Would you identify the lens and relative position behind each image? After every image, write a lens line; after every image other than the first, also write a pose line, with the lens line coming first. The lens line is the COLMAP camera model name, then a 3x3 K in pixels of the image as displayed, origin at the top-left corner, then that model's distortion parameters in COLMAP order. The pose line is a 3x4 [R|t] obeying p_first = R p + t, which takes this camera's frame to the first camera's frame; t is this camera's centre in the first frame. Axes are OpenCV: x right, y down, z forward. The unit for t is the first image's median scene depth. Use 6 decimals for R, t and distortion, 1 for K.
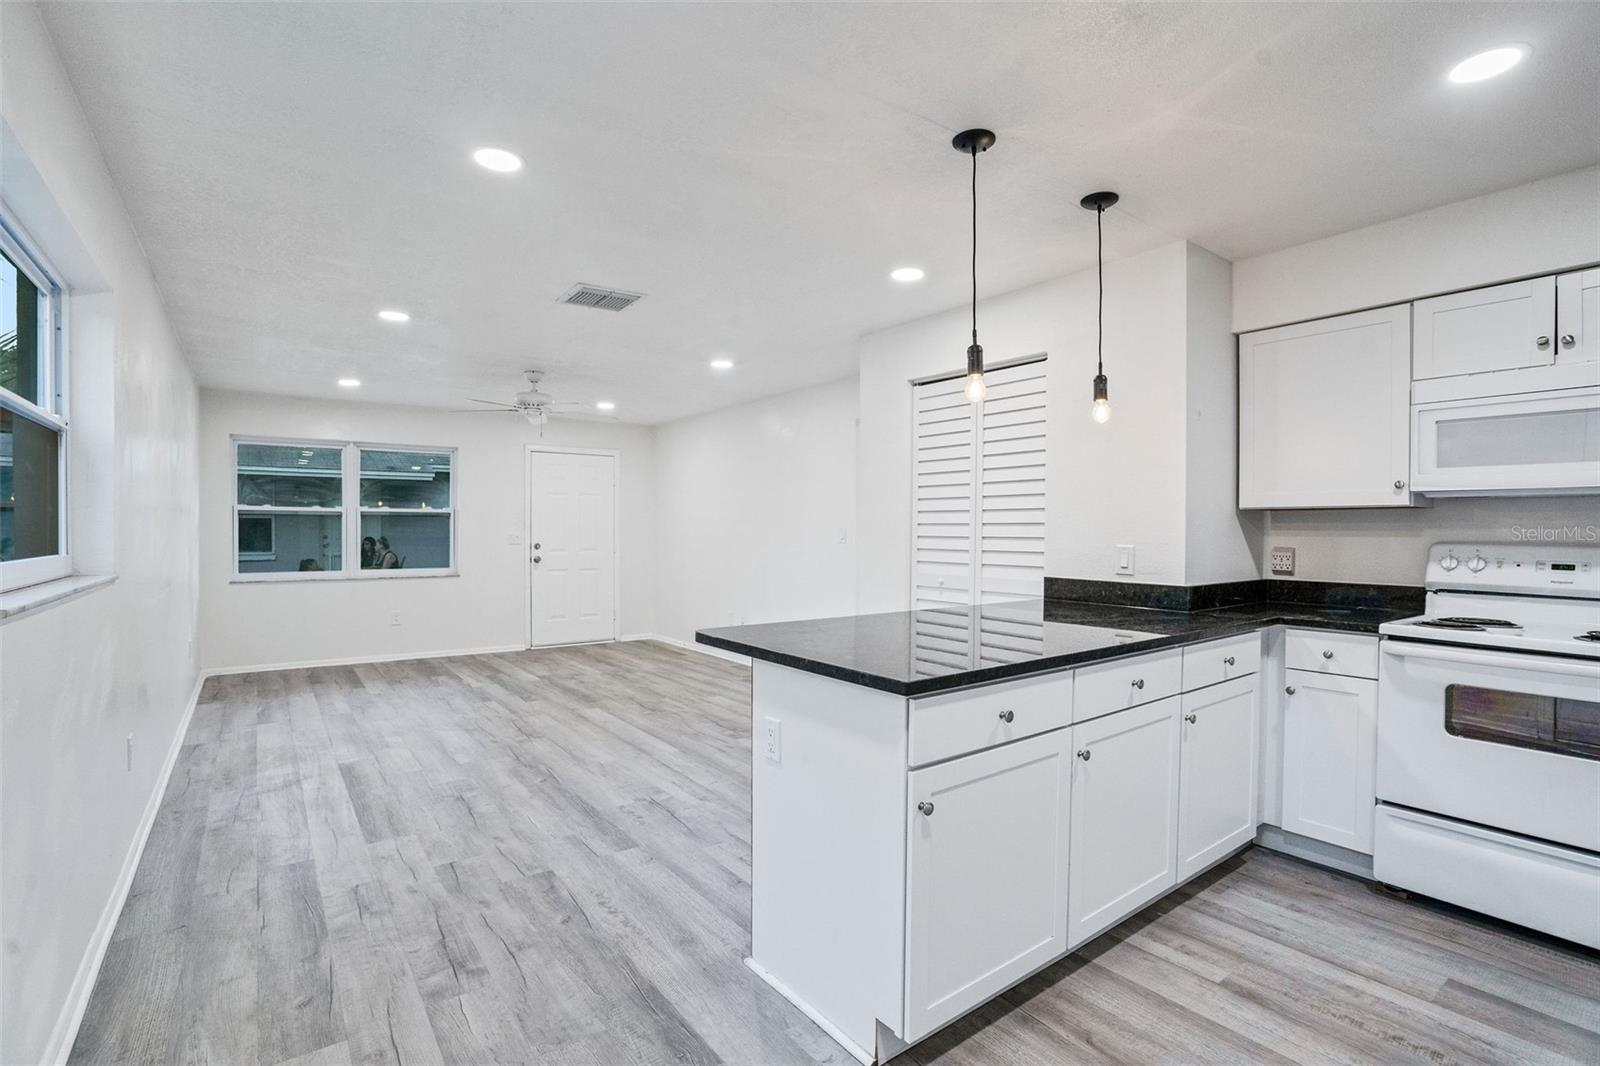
lens RADIAL K [[751.9, 0, 796.3], [0, 751.9, 537.9], [0, 0, 1]] dist [-0.045893, 0.014889]
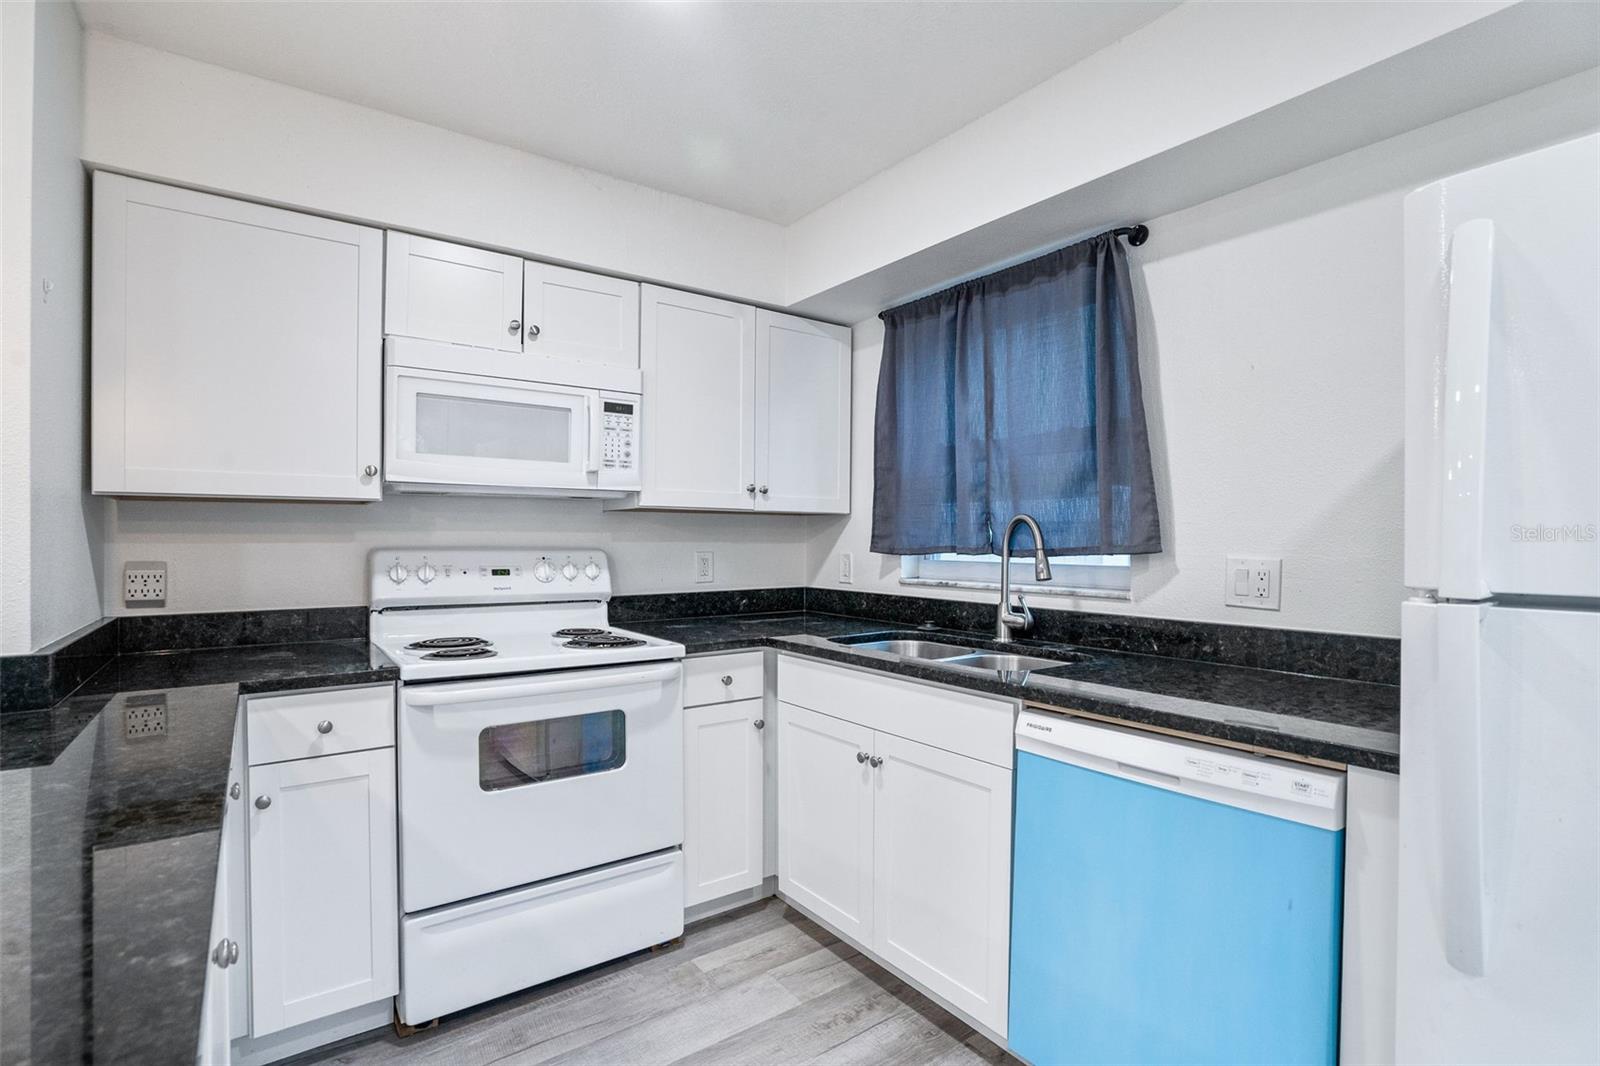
lens RADIAL K [[751.9, 0, 796.3], [0, 751.9, 537.9], [0, 0, 1]] dist [-0.045893, 0.014889]
pose [[0.000118, -0.004540, 0.999990, 0.048851], [0.009234, 0.999947, 0.004539, -0.002942], [-0.999957, 0.009233, 0.000160, 0.349090]]
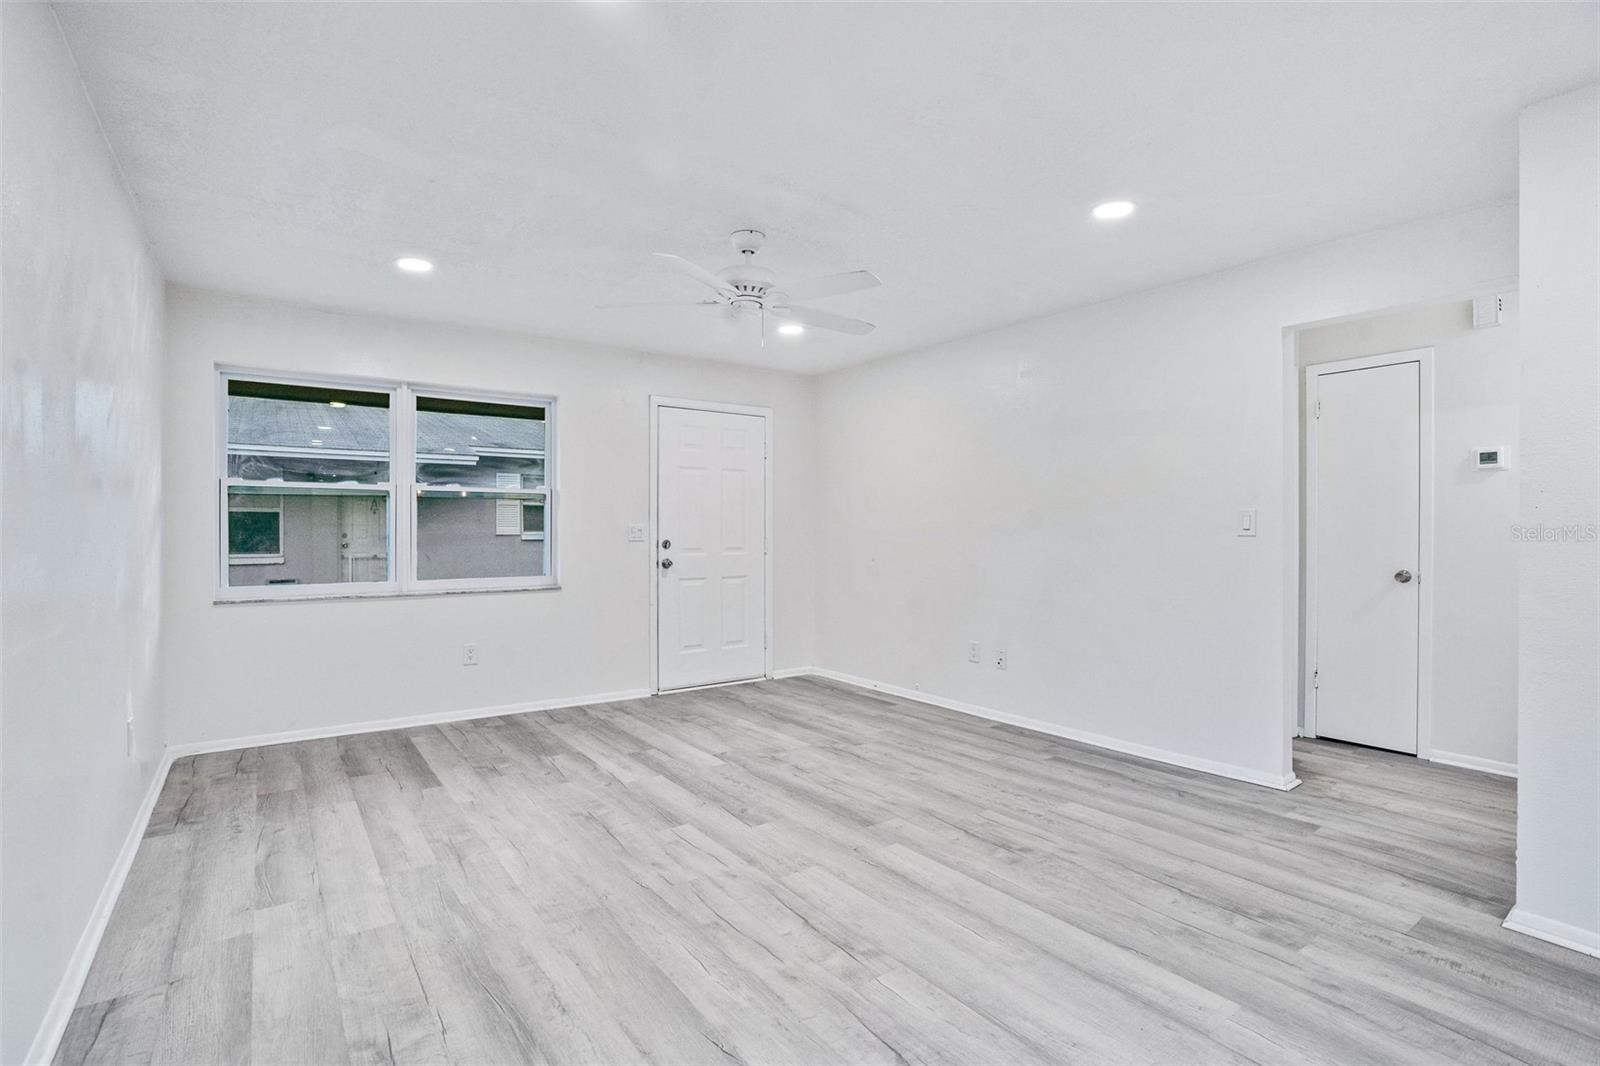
lens RADIAL K [[752.7, 0, 800.0], [0, 752.7, 533.0], [0, 0, 1]] dist [-0.061187, 0.021462]
pose [[0.999998, -0.002170, 0.000280, -0.388833], [0.002172, 0.999975, -0.006692, 0.010101], [-0.000265, 0.006692, 0.999978, 0.540508]]
